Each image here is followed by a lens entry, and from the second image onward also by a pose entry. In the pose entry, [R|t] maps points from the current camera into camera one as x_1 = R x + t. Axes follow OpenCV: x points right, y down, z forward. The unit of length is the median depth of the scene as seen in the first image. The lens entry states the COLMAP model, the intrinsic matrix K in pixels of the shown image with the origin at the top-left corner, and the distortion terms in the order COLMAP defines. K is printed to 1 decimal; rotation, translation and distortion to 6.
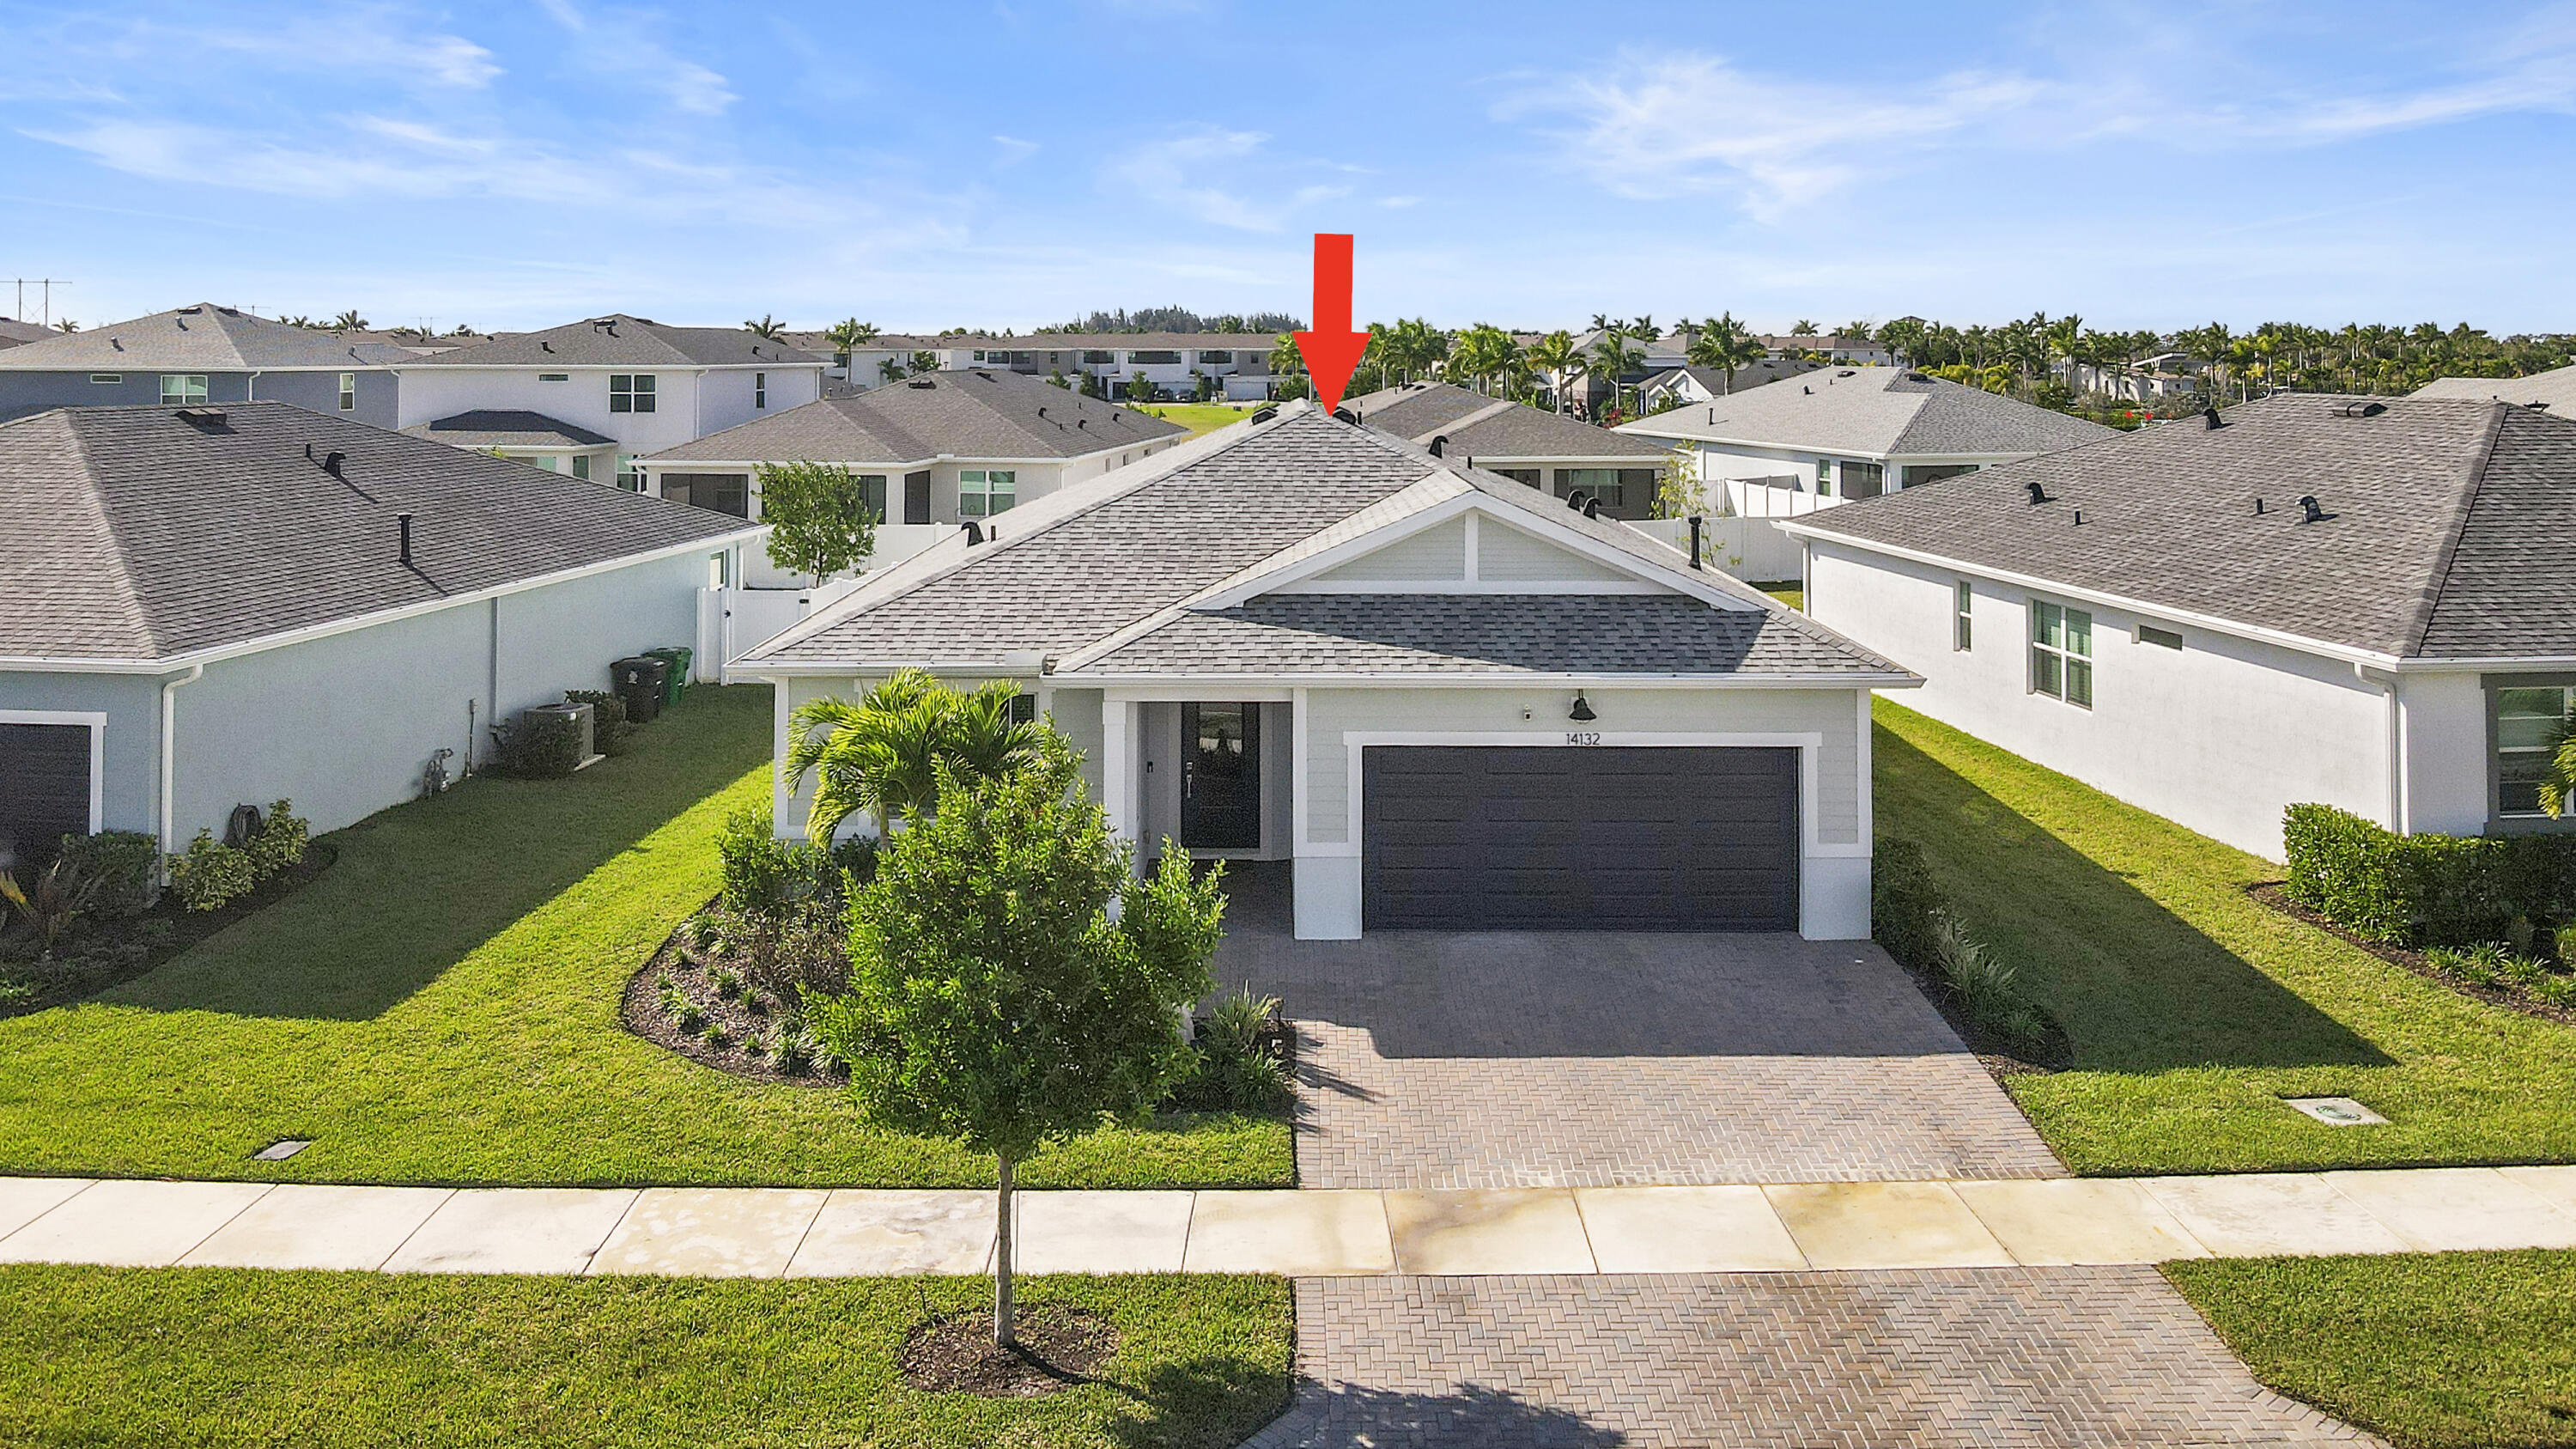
lens RADIAL K [[1868.6, 0, 1288.0], [0, 1868.6, 724.5], [0, 0, 1]] dist [-0.009793, 0.001937]
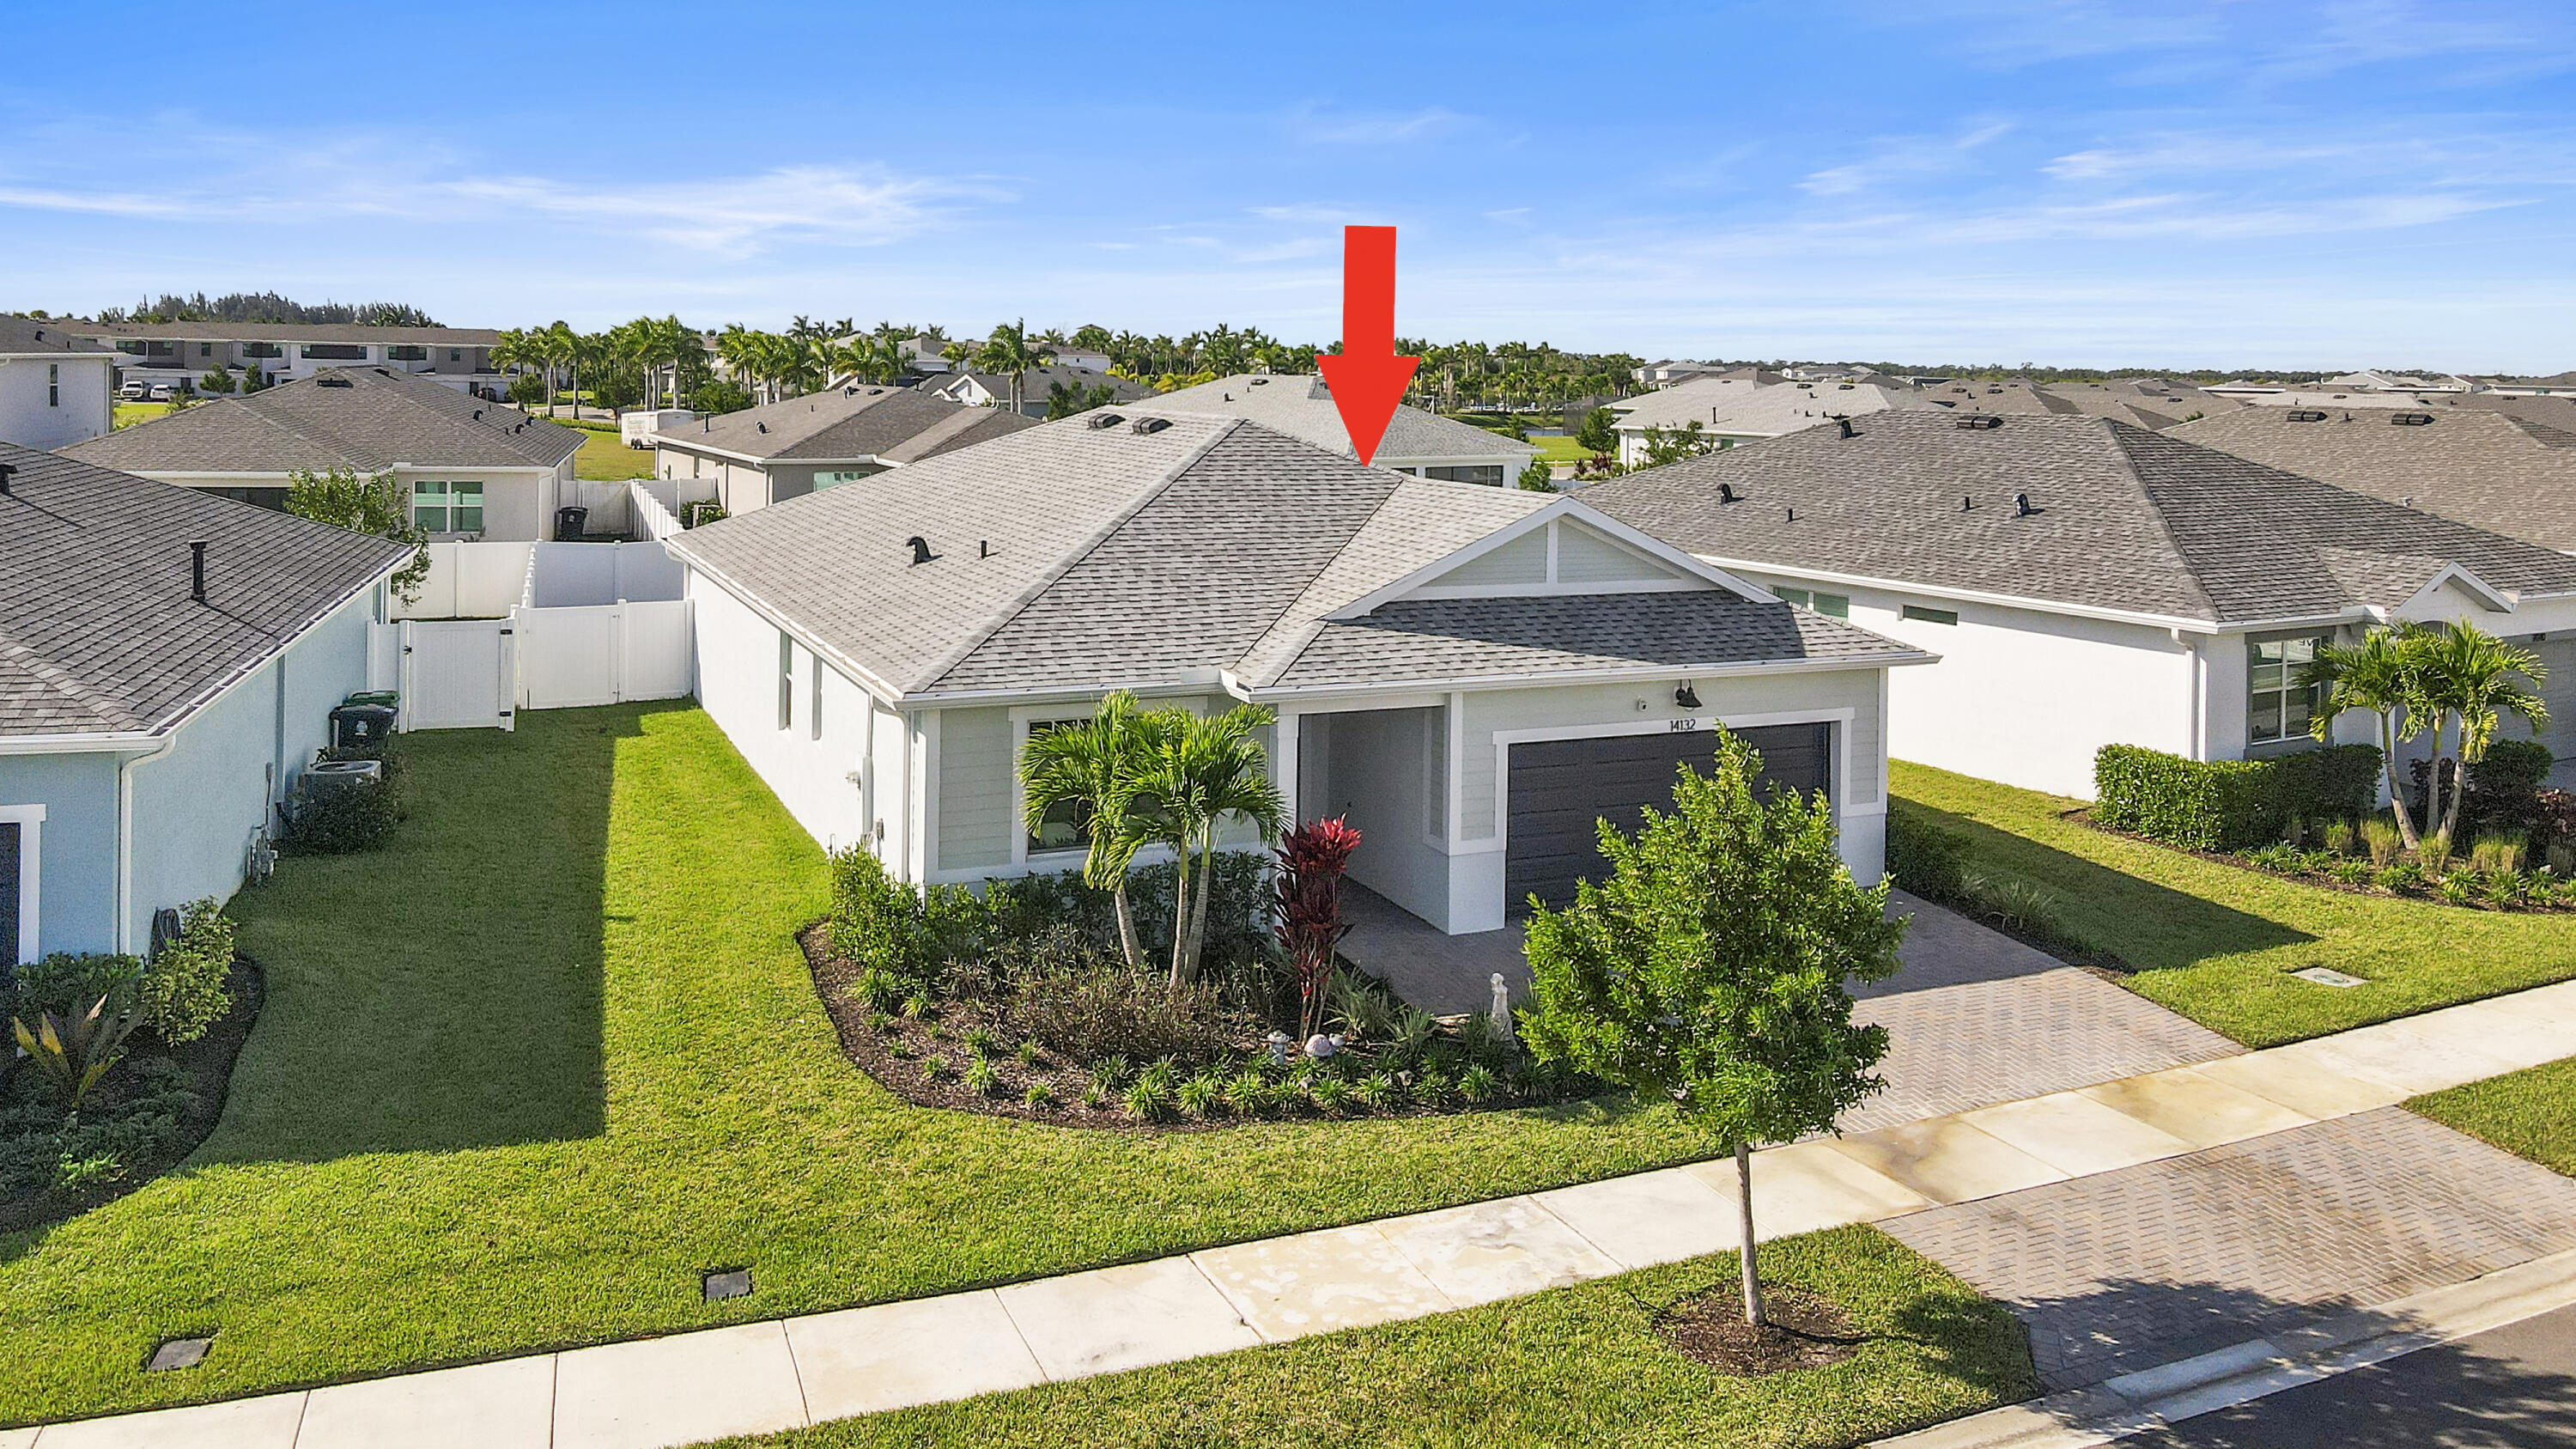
lens RADIAL K [[1874.6, 0, 1288.0], [0, 1874.6, 724.5], [0, 0, 1]] dist [0.000026, 0.004605]
pose [[0.917764, -0.058664, 0.392770, -0.469917], [0.059664, 0.998172, 0.009671, -0.016164], [-0.392619, 0.014558, 0.919586, 0.081646]]
